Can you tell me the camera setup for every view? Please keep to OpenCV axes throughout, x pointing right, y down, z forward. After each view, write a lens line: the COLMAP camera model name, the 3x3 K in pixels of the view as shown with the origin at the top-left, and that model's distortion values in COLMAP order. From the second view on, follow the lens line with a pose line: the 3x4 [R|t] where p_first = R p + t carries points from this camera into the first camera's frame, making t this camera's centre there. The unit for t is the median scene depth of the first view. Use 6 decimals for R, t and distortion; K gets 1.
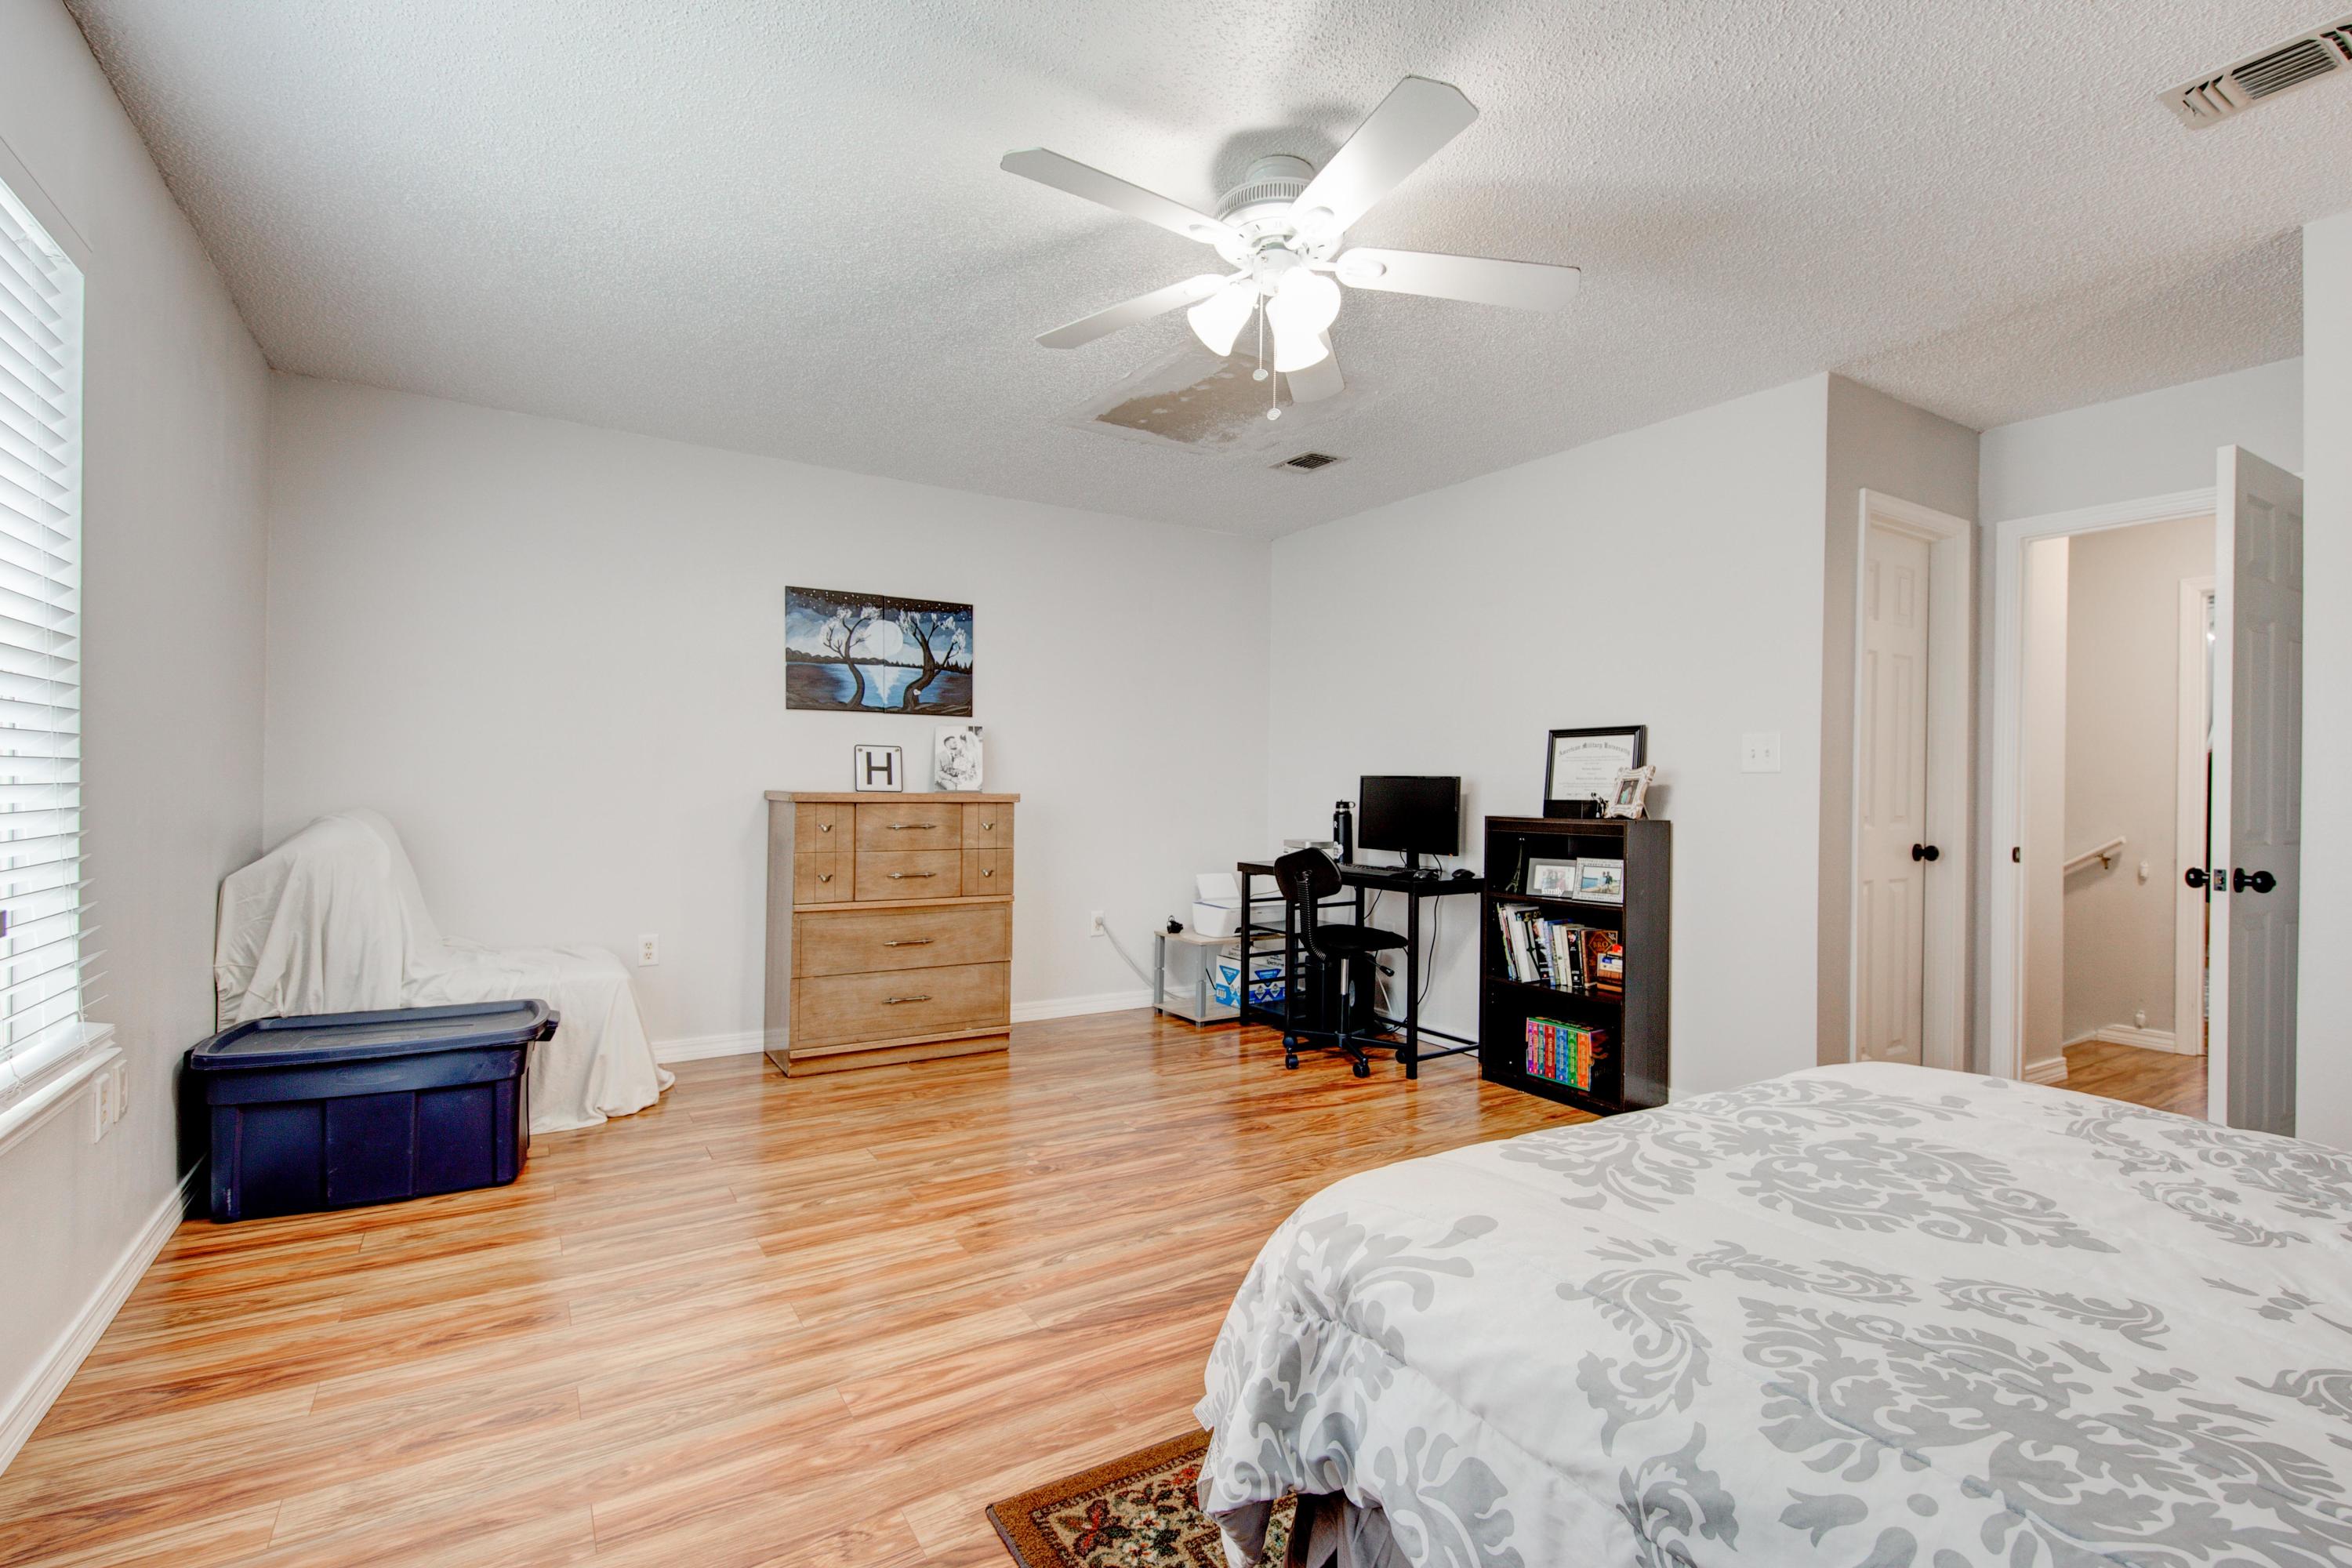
lens RADIAL K [[1064.2, 0, 1182.1], [0, 1064.2, 776.0], [0, 0, 1]] dist [0.002316, 0.000075]
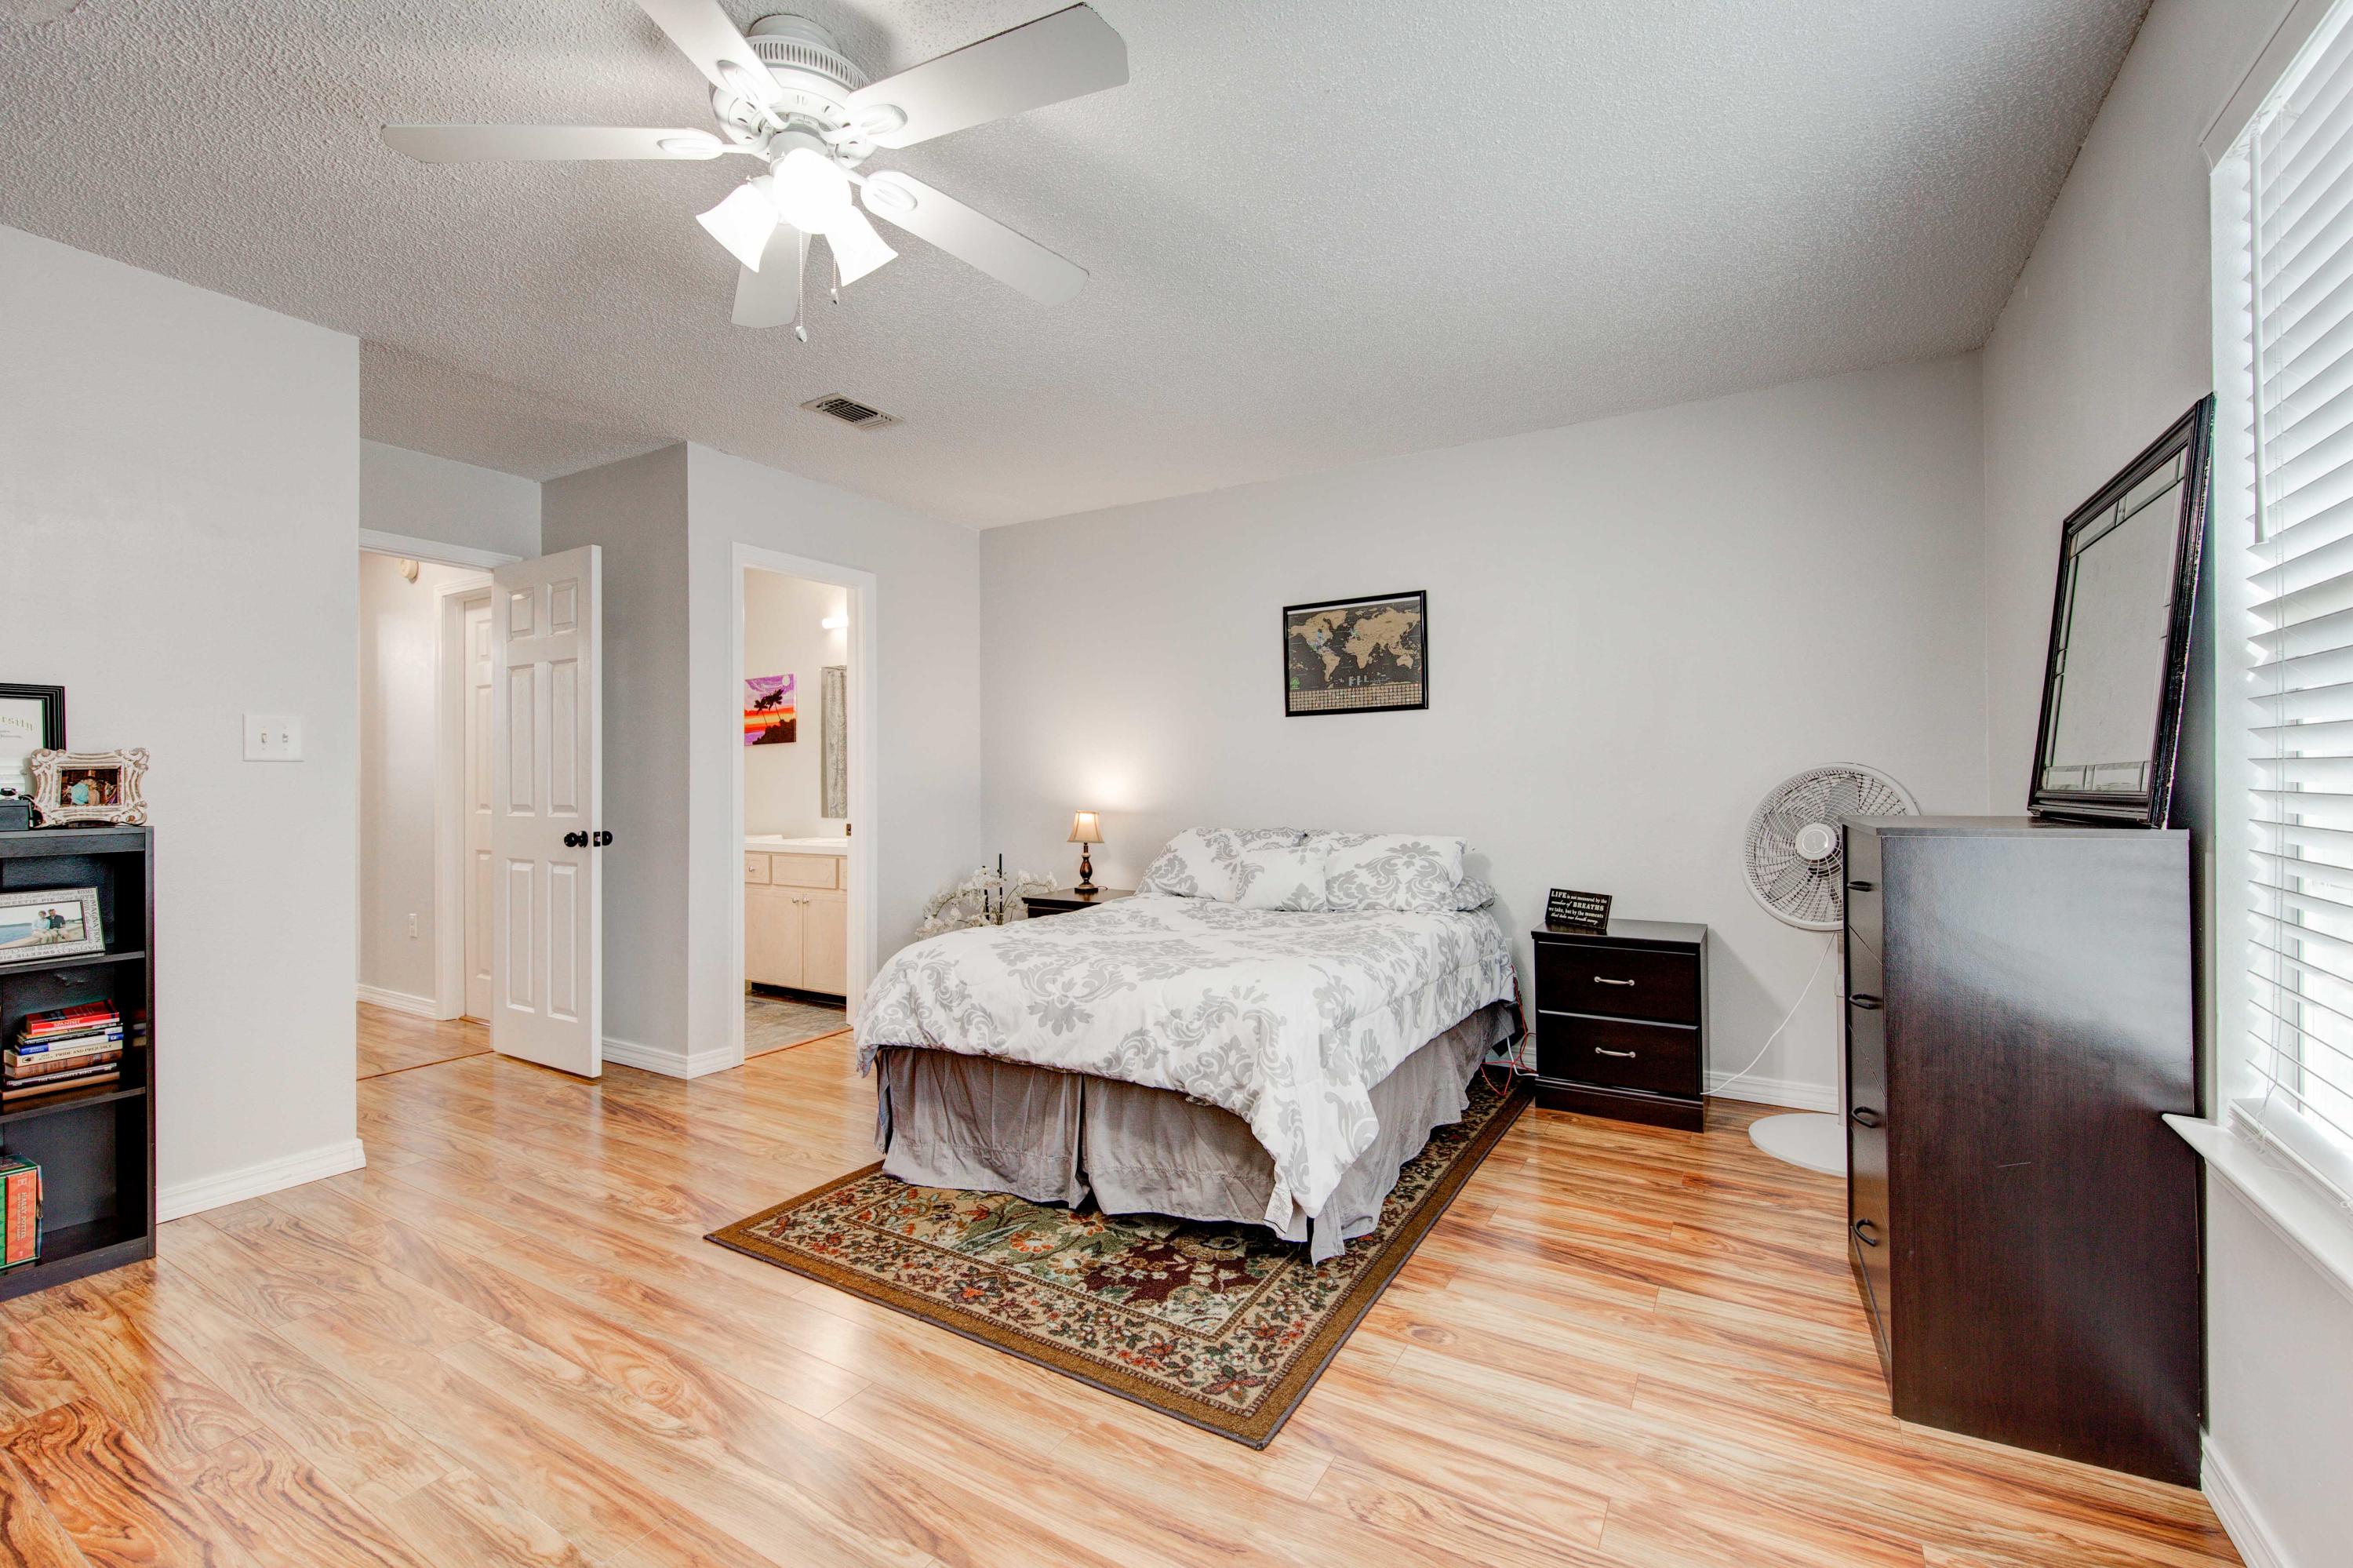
lens RADIAL K [[983.9, 0, 1176.5], [0, 983.9, 784.0], [0, 0, 1]] dist [0.033897, -0.013503]
pose [[-0.445374, -0.013097, 0.895249, -0.402436], [-0.012085, 0.999890, 0.008616, 0.000018], [-0.895263, -0.006982, -0.445483, 0.589893]]
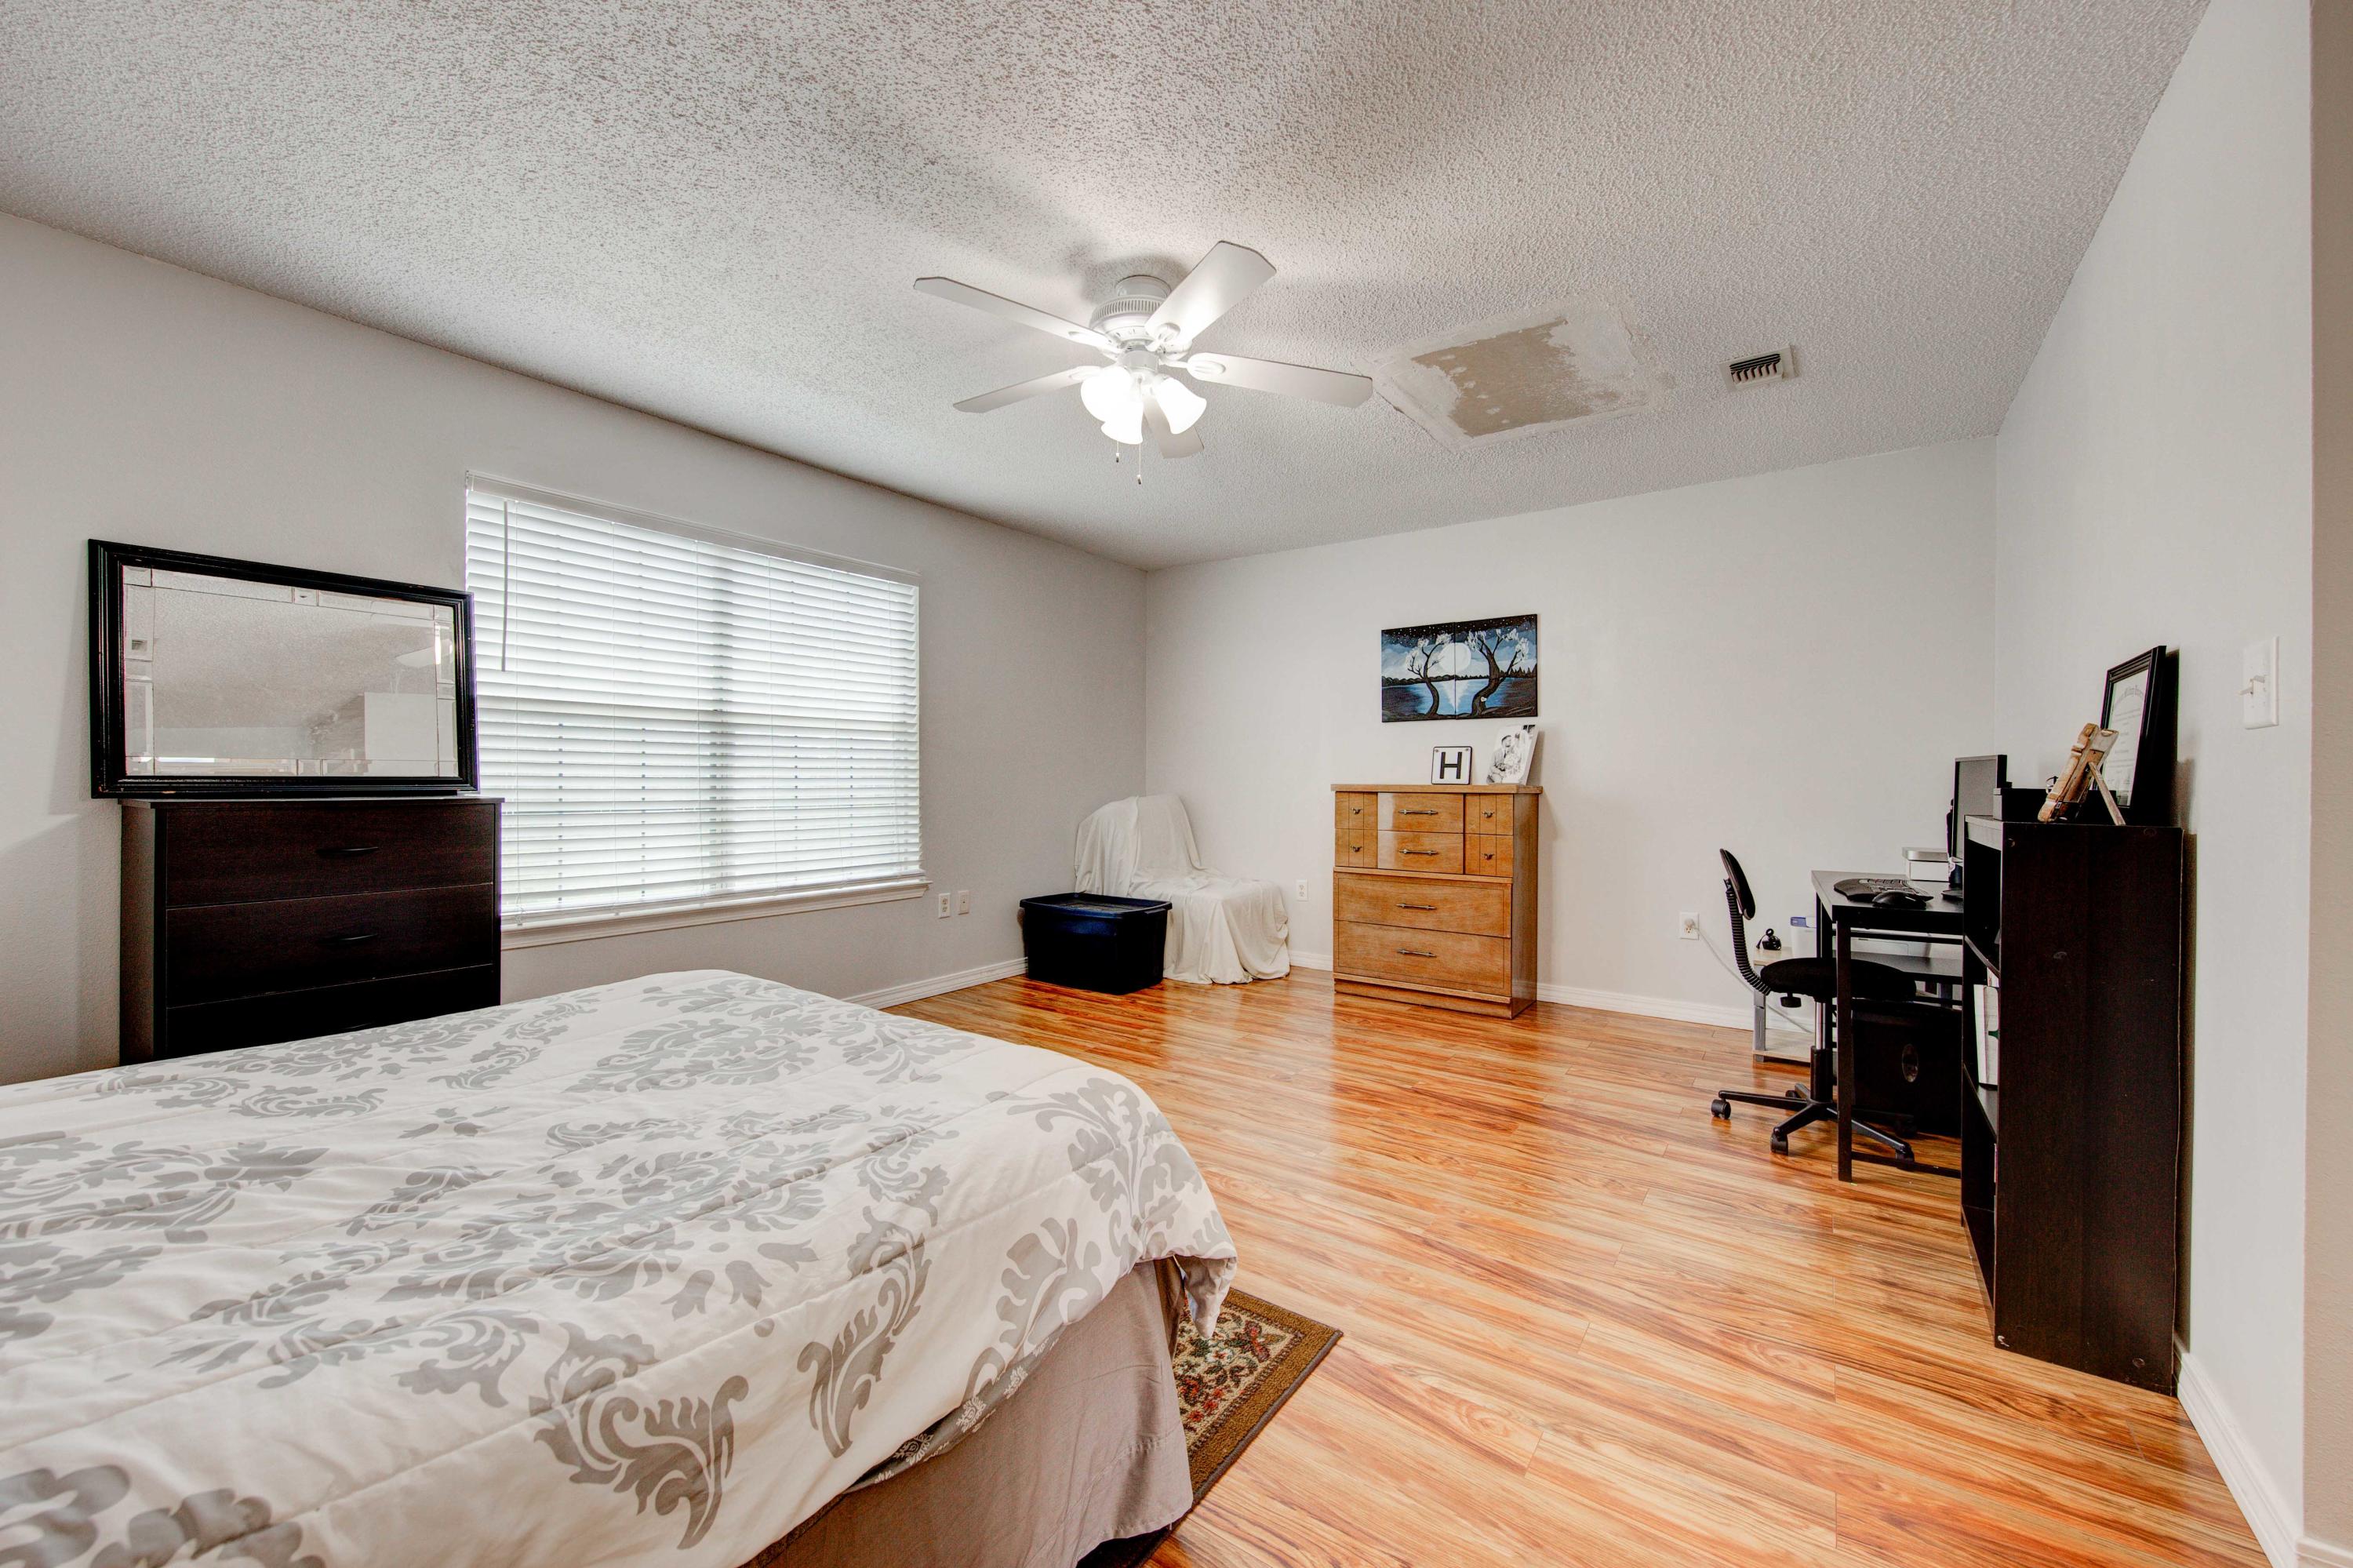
lens RADIAL K [[916.3, 0, 1178.3], [0, 916.3, 777.6], [0, 0, 1]] dist [0.002369, 0.000073]
pose [[0.372670, -0.011747, -0.927890, 0.608912], [0.009556, 0.999915, -0.008821, 0.014069], [0.927915, -0.005579, 0.372751, 0.345379]]
